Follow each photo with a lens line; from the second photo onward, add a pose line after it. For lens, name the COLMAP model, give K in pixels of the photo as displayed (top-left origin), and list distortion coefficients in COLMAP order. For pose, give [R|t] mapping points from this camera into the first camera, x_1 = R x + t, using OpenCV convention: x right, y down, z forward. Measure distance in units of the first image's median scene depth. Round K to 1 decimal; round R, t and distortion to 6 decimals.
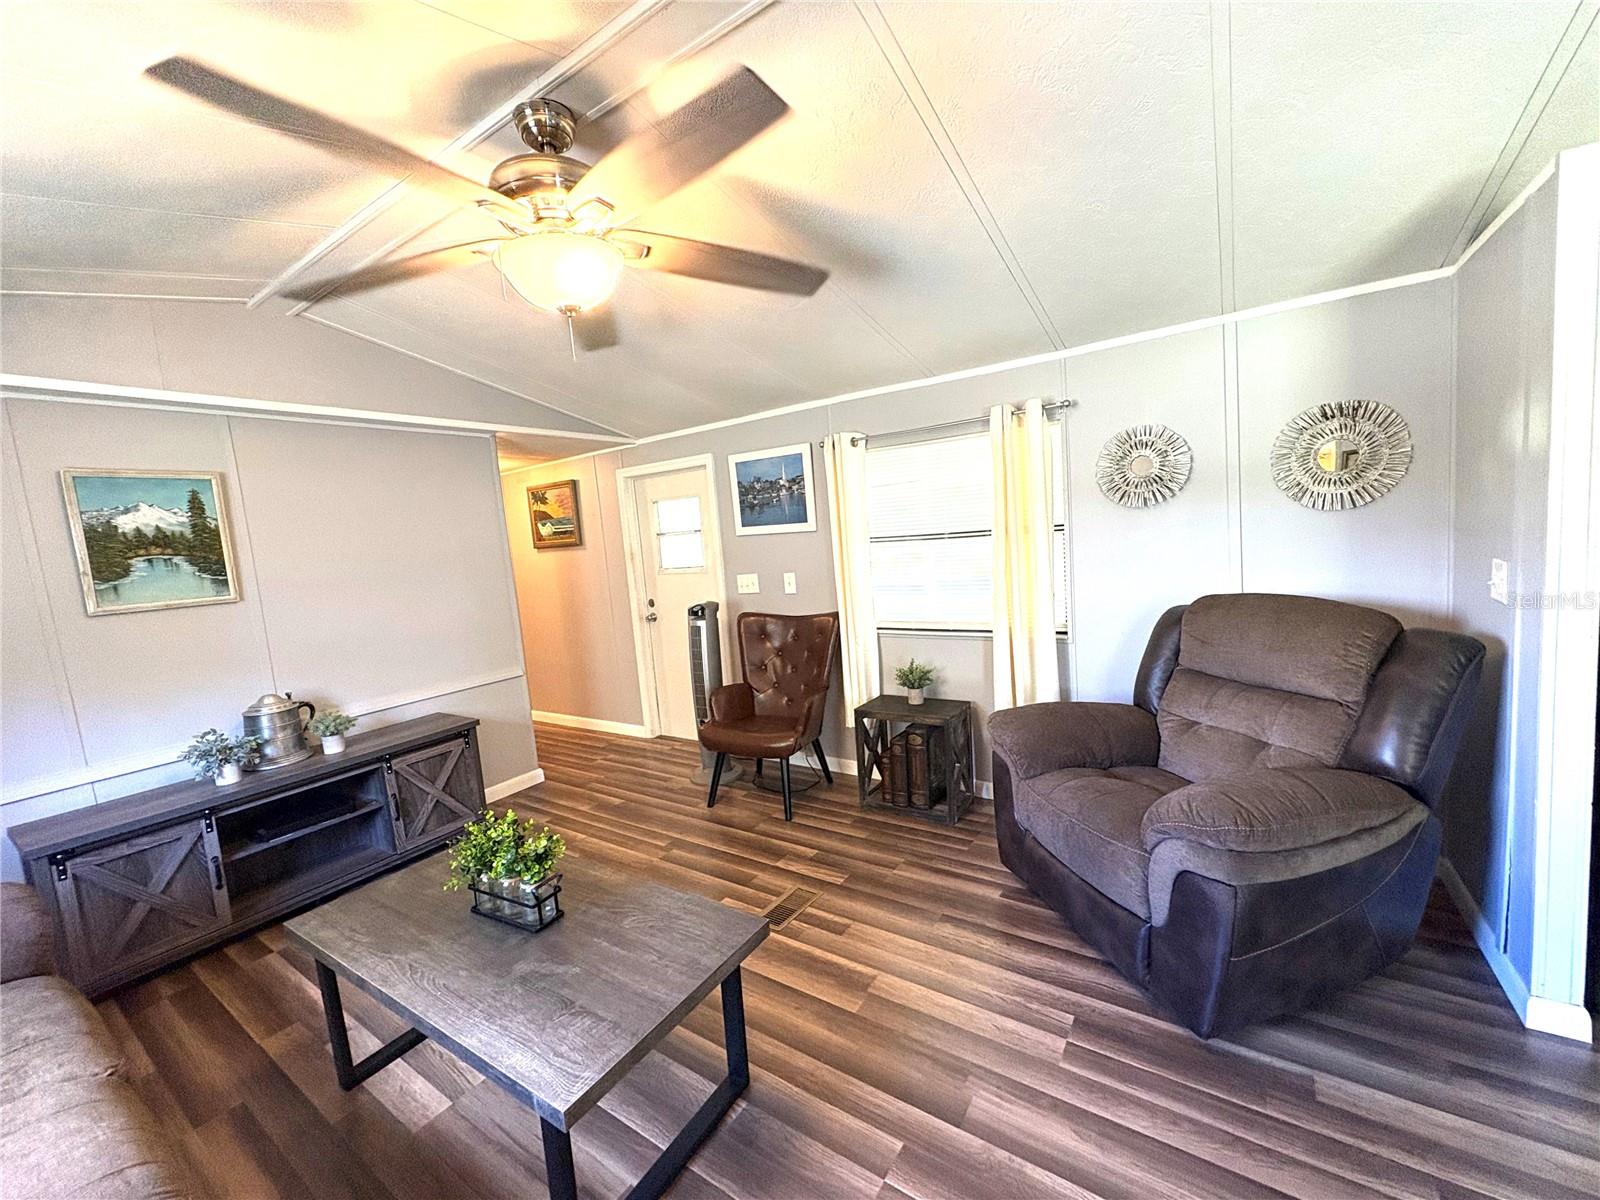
lens RADIAL K [[639.8, 0, 799.2], [0, 639.8, 599.9], [0, 0, 1]] dist [0.002312, -0.000259]
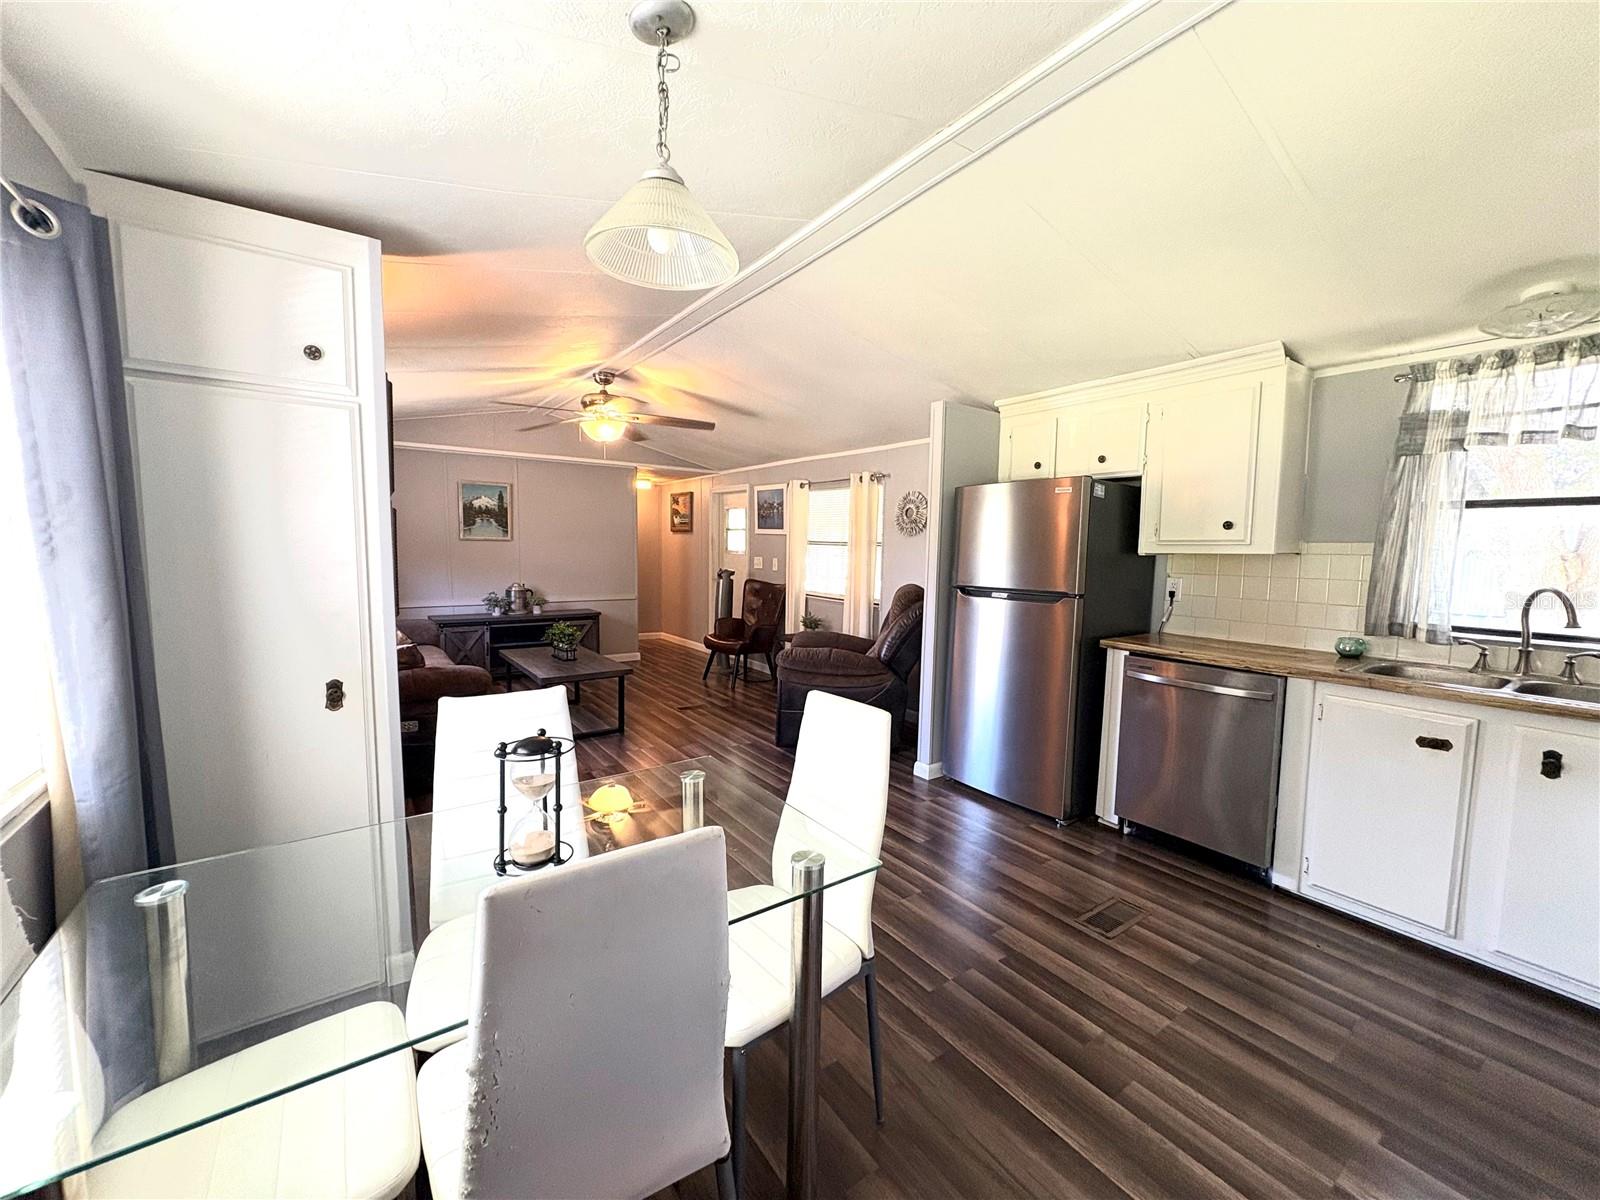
lens RADIAL K [[639.8, 0, 798.6], [0, 639.8, 601.2], [0, 0, 1]] dist [0.002312, -0.000259]
pose [[0.931055, 0.127796, -0.341768, 0.716287], [-0.128140, 0.991519, 0.021672, 0.029283], [0.341639, 0.023616, 0.939534, -0.634743]]
